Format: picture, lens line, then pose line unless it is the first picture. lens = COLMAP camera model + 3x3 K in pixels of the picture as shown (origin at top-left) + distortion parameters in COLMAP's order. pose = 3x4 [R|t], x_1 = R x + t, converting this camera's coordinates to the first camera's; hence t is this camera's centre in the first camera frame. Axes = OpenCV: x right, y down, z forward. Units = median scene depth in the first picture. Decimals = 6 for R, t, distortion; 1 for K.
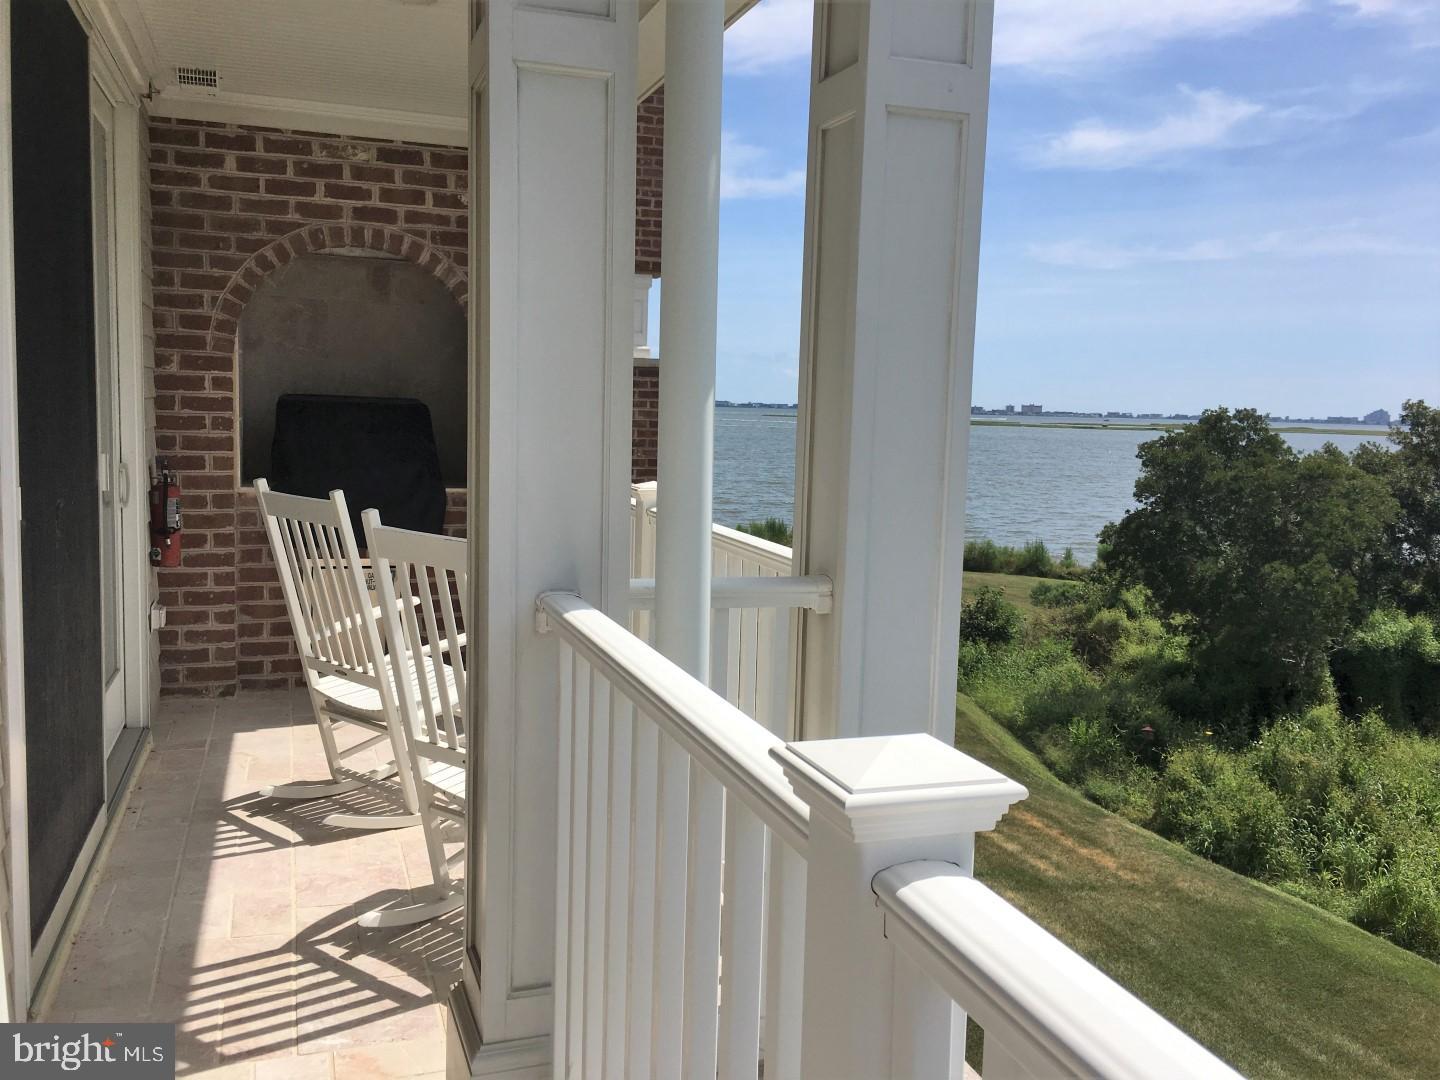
lens RADIAL K [[1229.5, 0, 675.6], [0, 1229.5, 545.1], [0, 0, 1]] dist [0.103269, -0.168133]
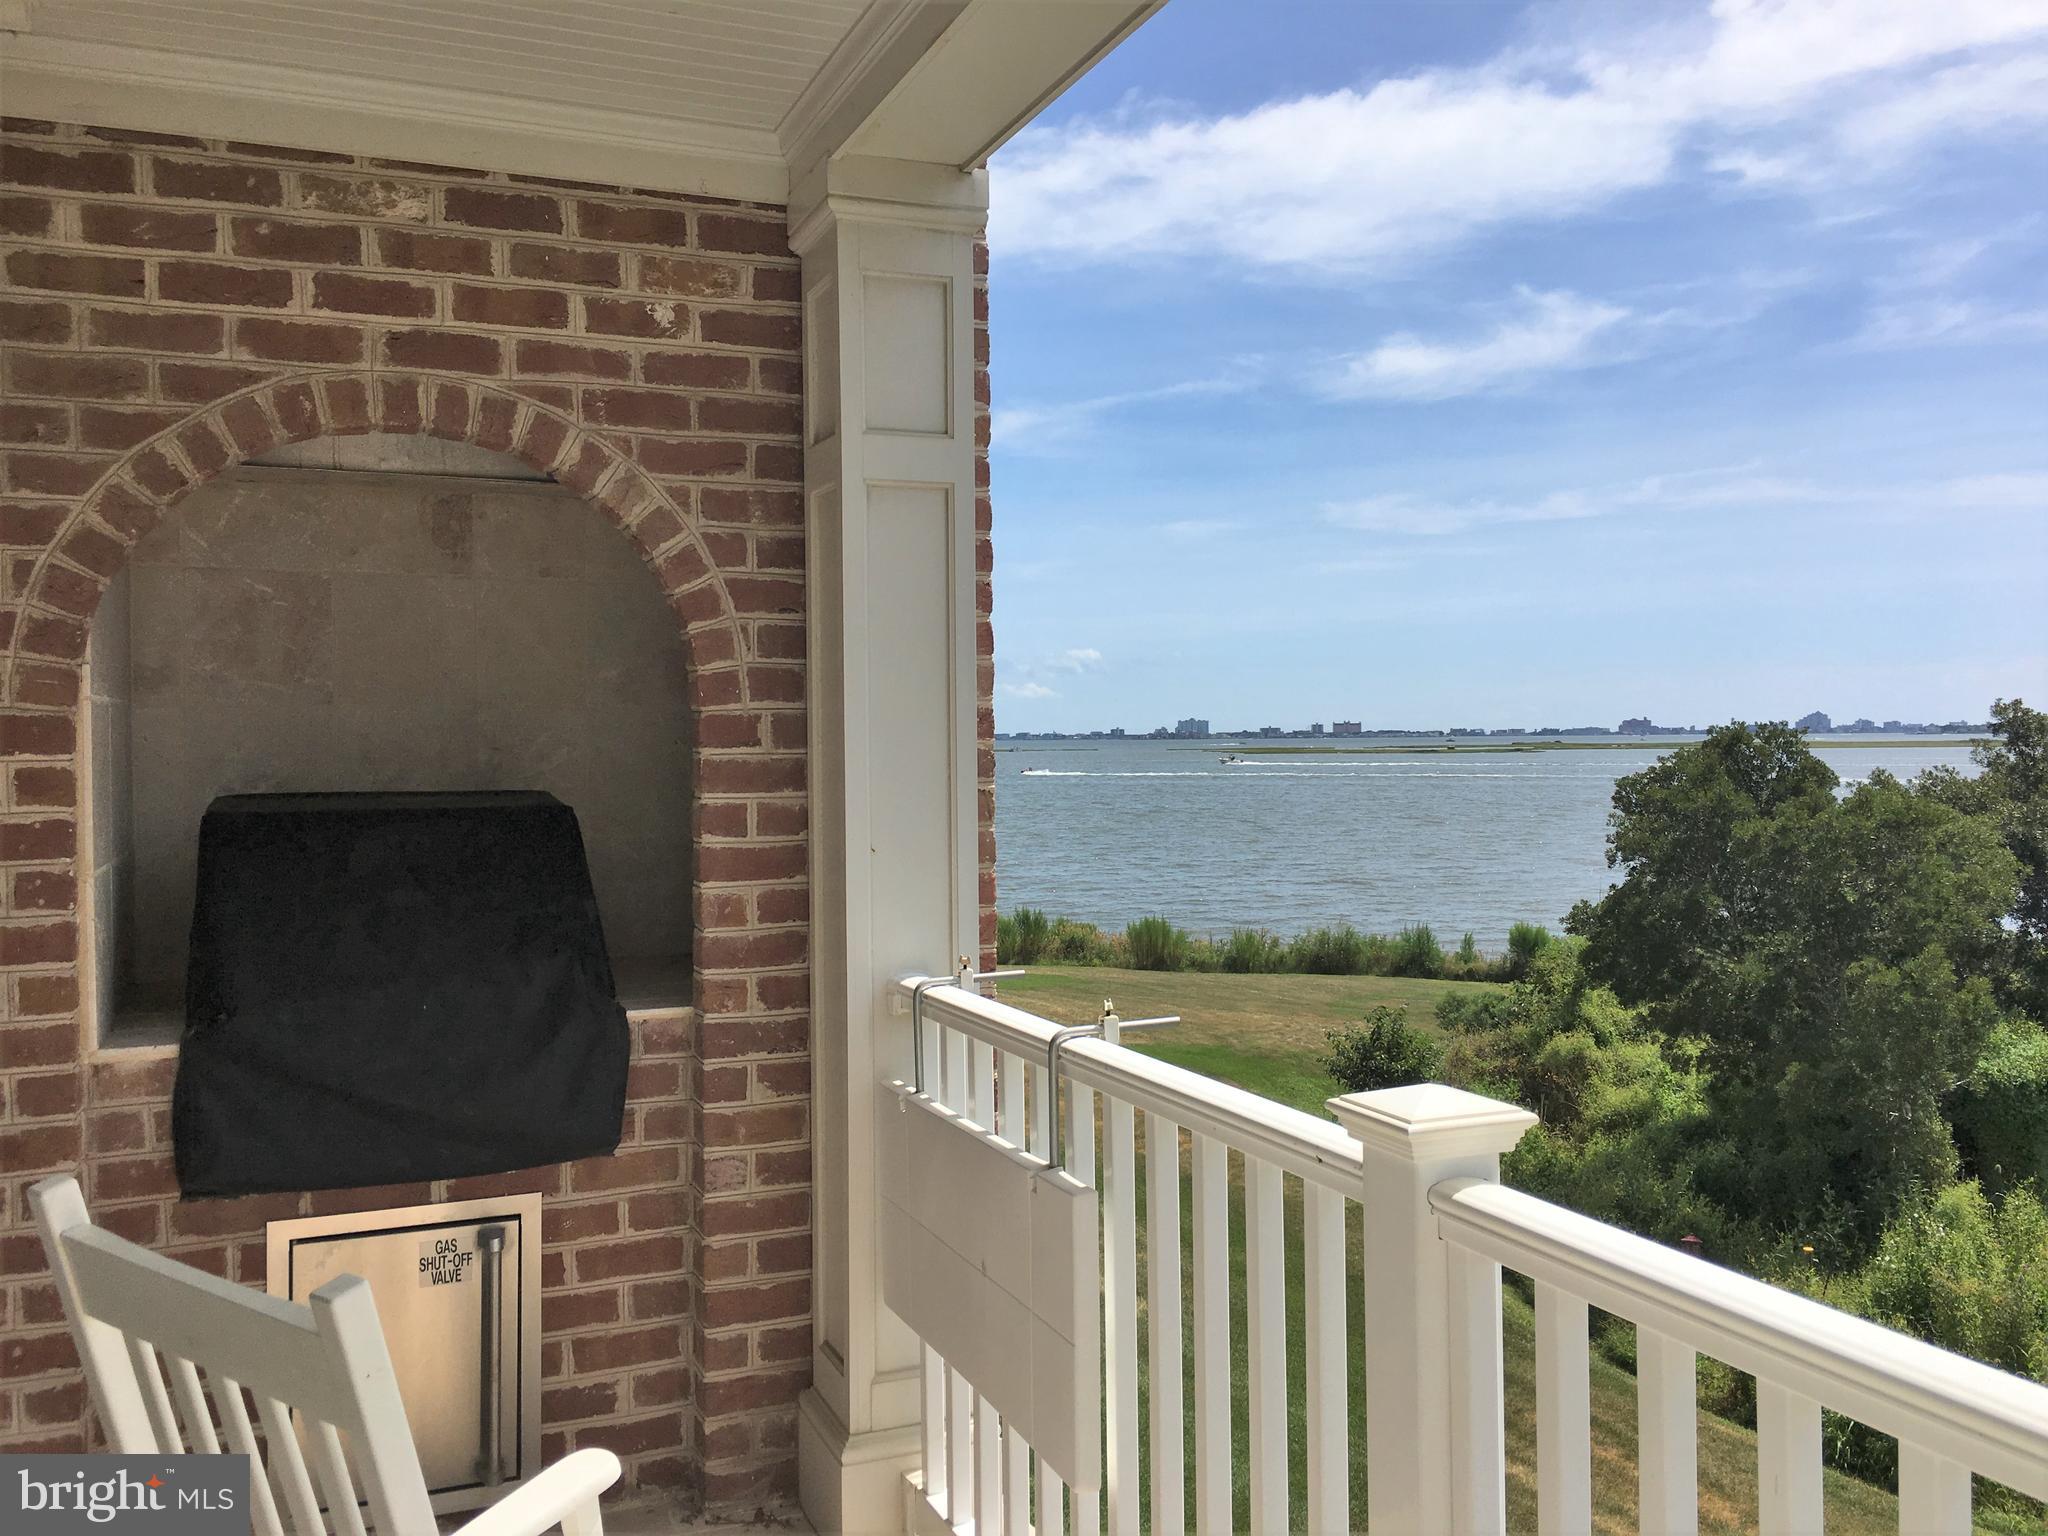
lens RADIAL K [[1748.6, 0, 960.8], [0, 1748.6, 775.3], [0, 0, 1]] dist [0.103269, -0.168133]
pose [[0.997104, -0.039455, 0.065019, -0.089824], [0.045247, 0.994898, -0.090170, -0.053444], [-0.061130, 0.092851, 0.993802, 0.331005]]
